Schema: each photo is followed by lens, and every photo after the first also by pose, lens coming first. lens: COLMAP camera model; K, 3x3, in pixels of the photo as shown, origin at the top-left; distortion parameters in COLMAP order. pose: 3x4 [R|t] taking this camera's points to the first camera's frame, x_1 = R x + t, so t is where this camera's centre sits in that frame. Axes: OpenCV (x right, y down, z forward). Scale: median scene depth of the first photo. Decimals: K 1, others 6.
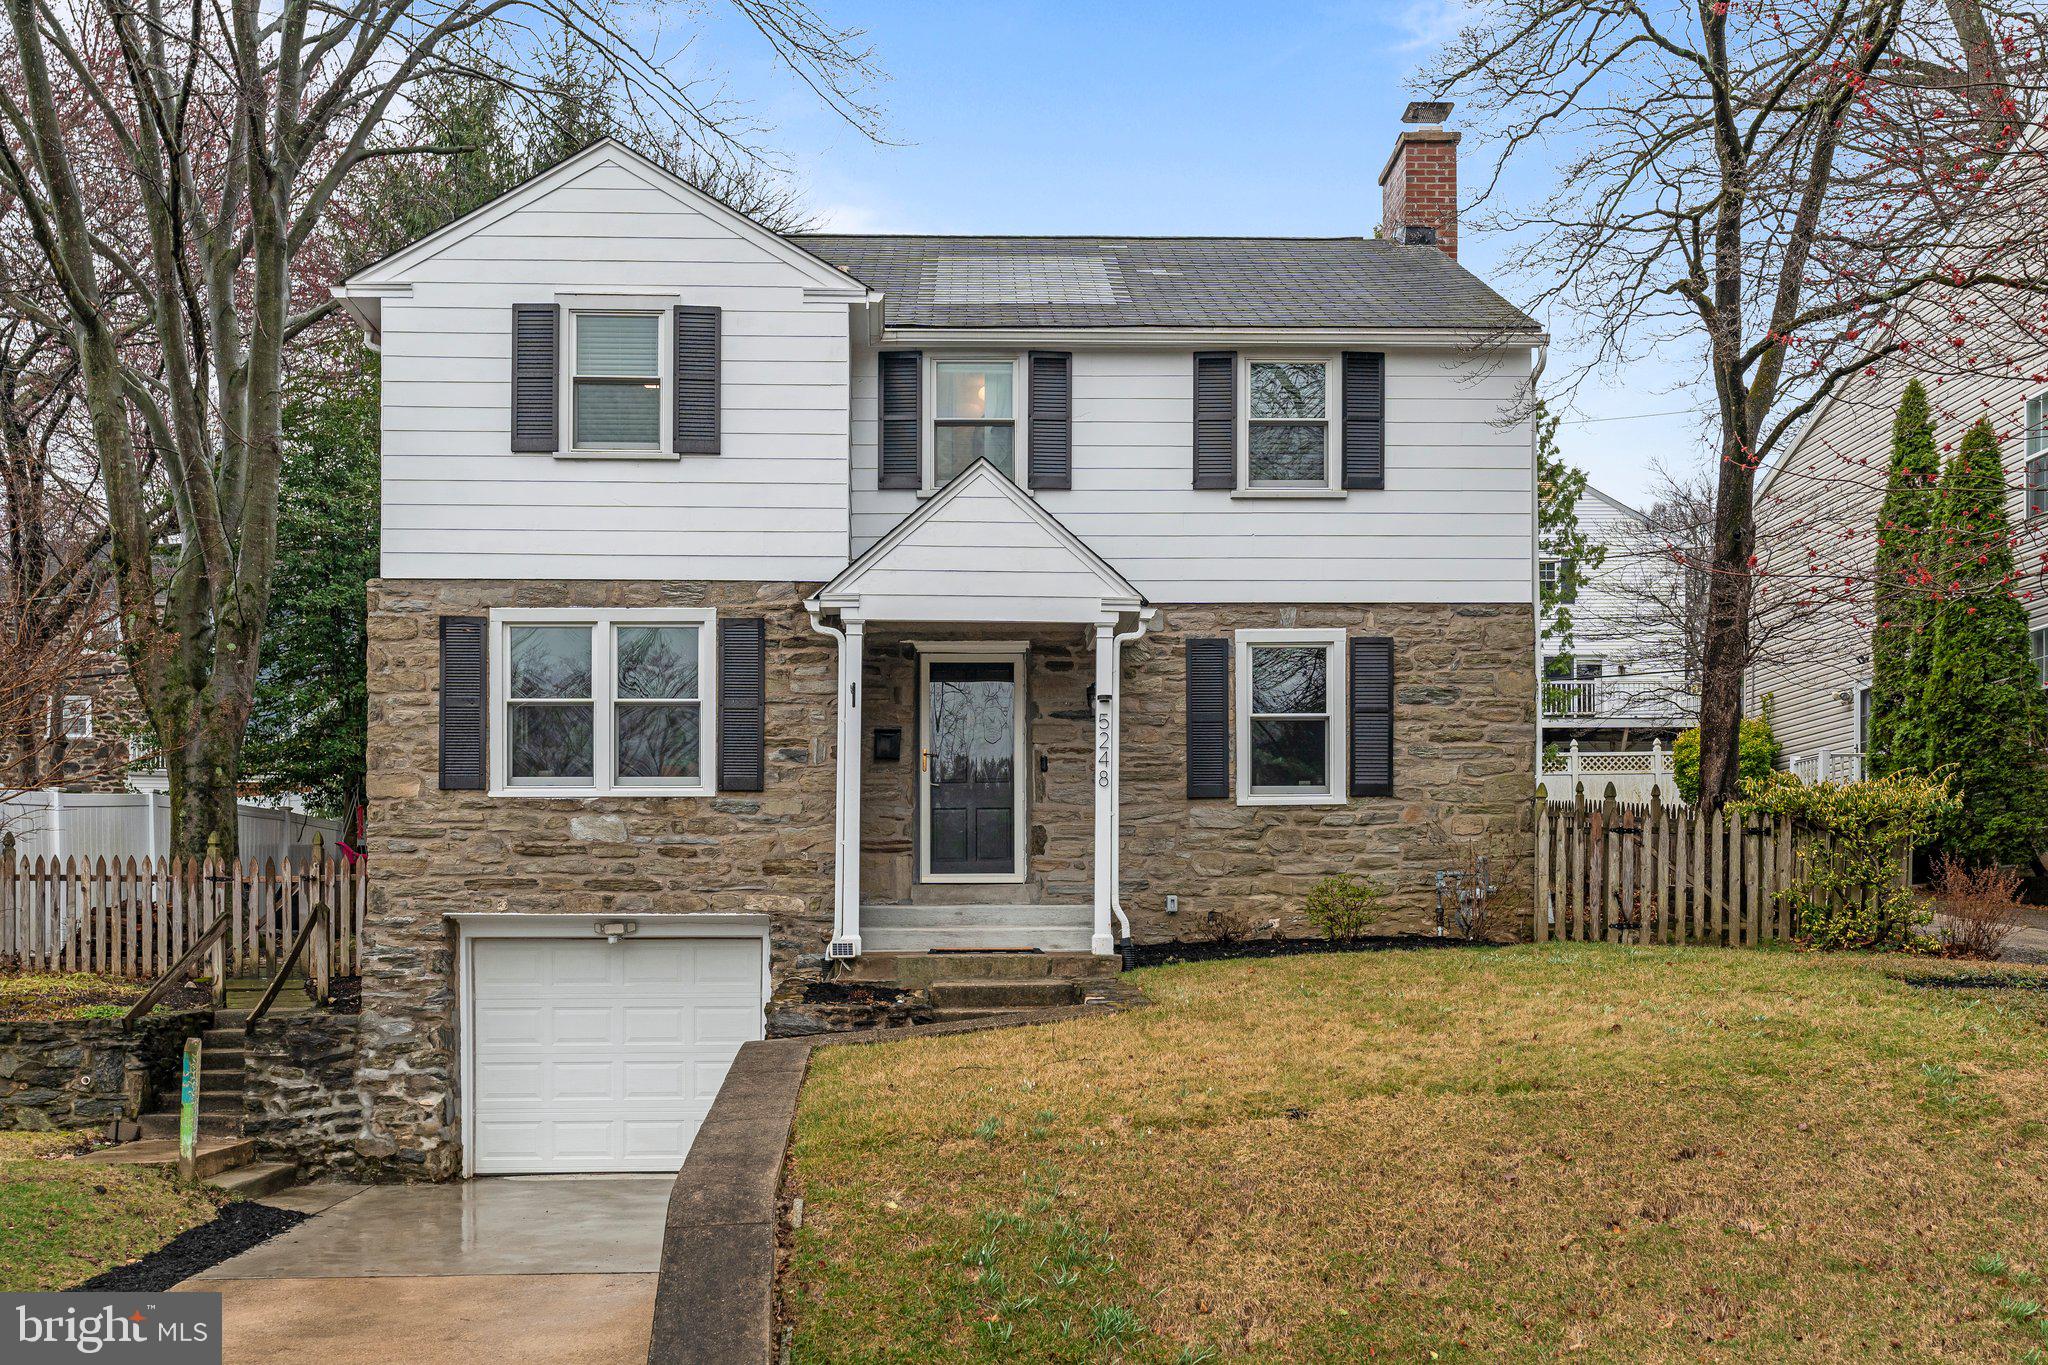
lens RADIAL K [[1891.8, 0, 1022.2], [0, 1891.8, 661.3], [0, 0, 1]] dist [0.009651, 0.000000]
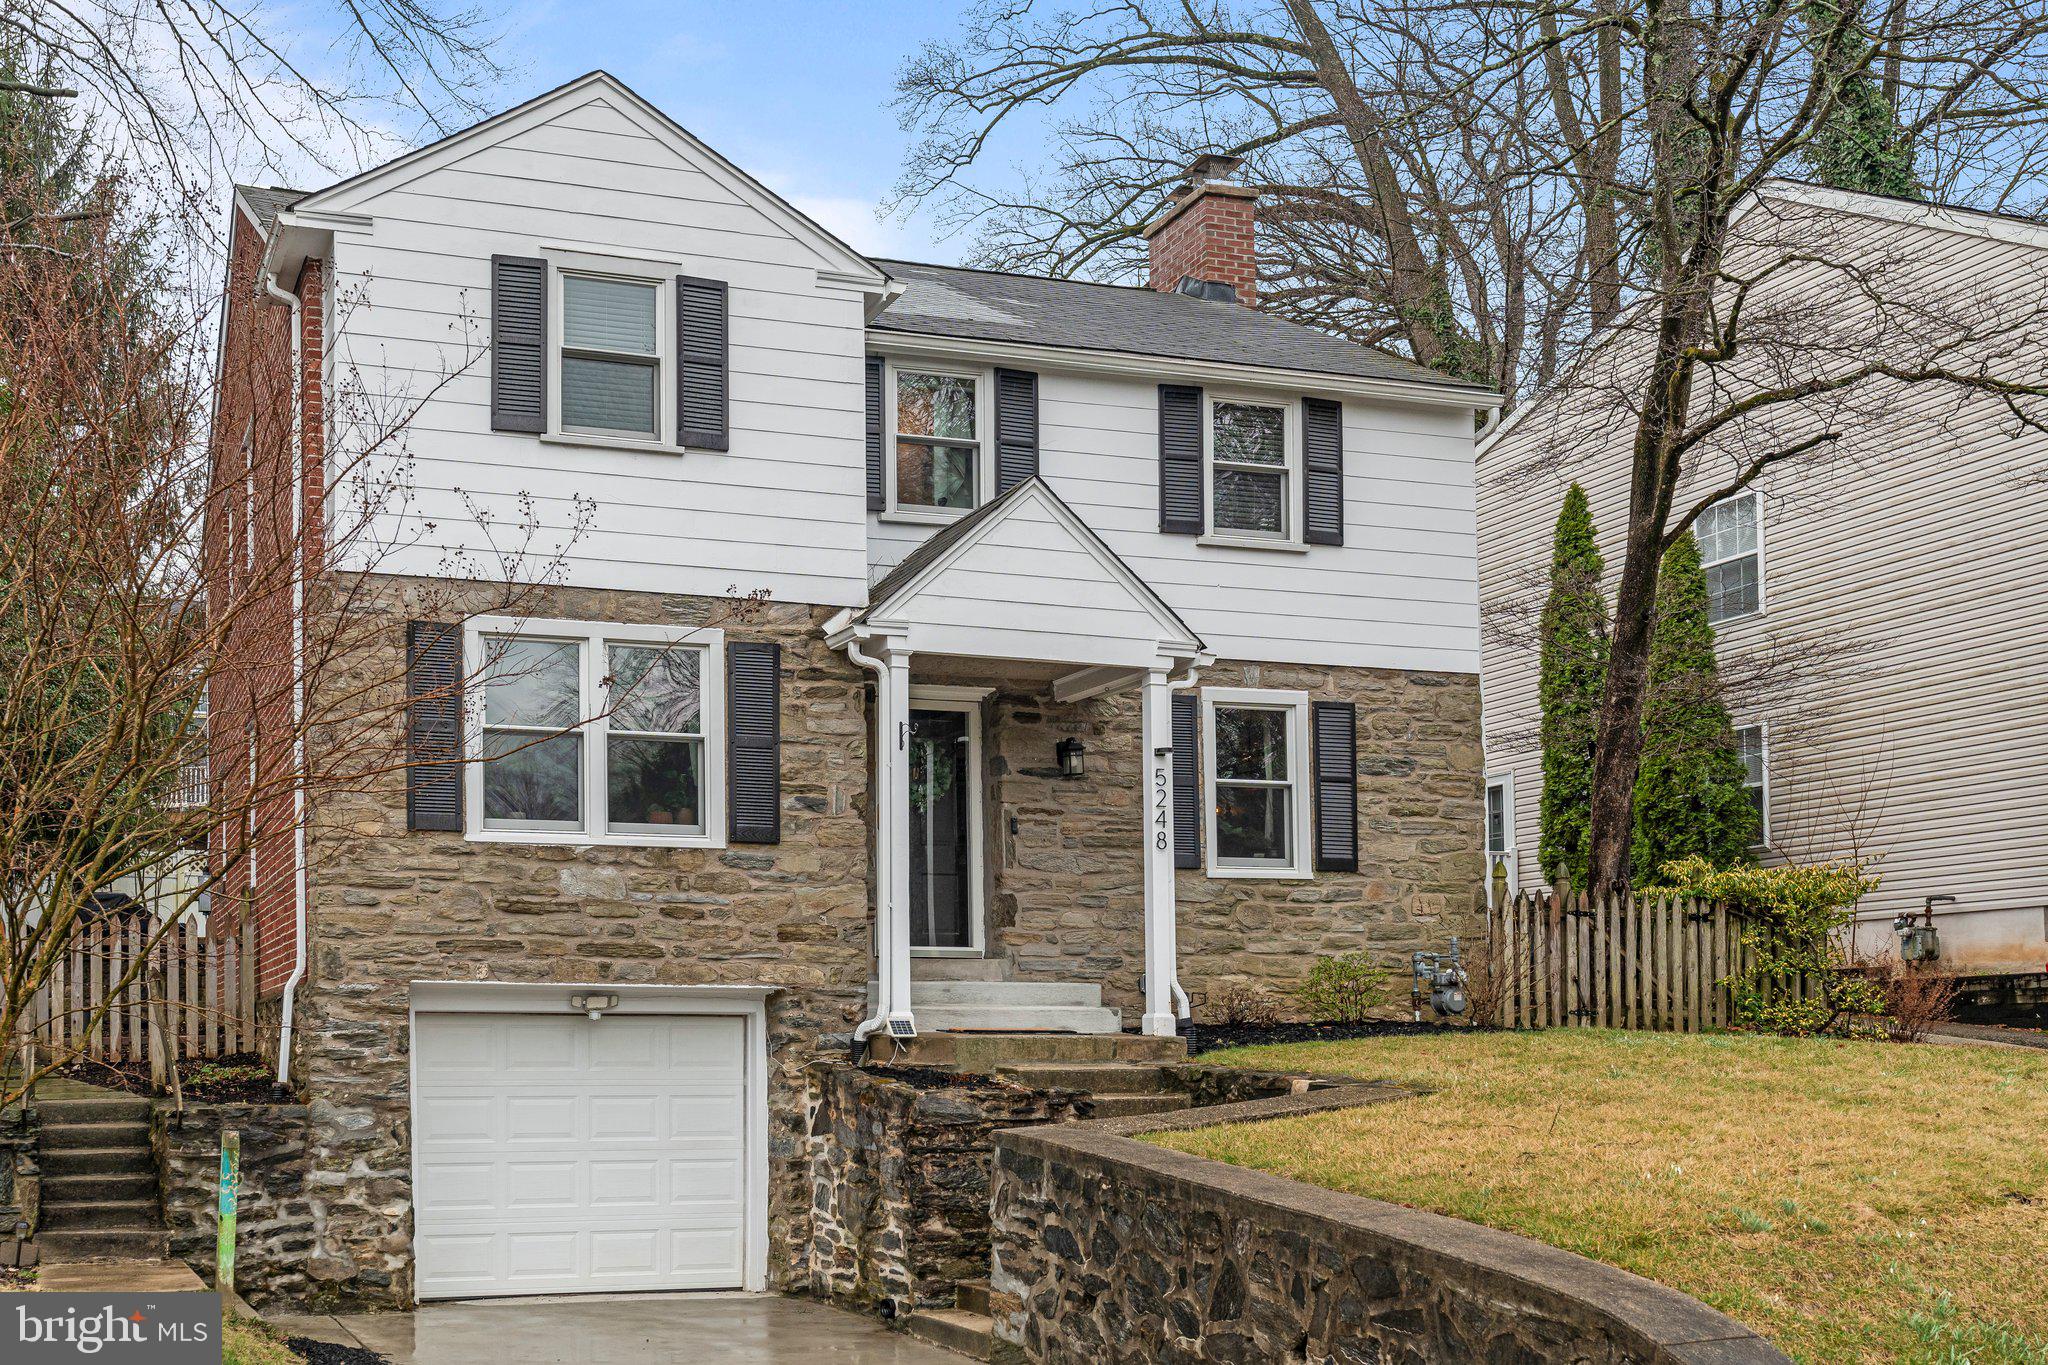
lens RADIAL K [[2011.4, 0, 1024.7], [0, 2011.4, 704.6], [0, 0, 1]] dist [0.010961, 0.000000]
pose [[0.971559, 0.044273, 0.232620, -0.239306], [-0.040146, 0.998942, -0.022450, 0.020943], [-0.233368, 0.012473, 0.972309, 0.081382]]
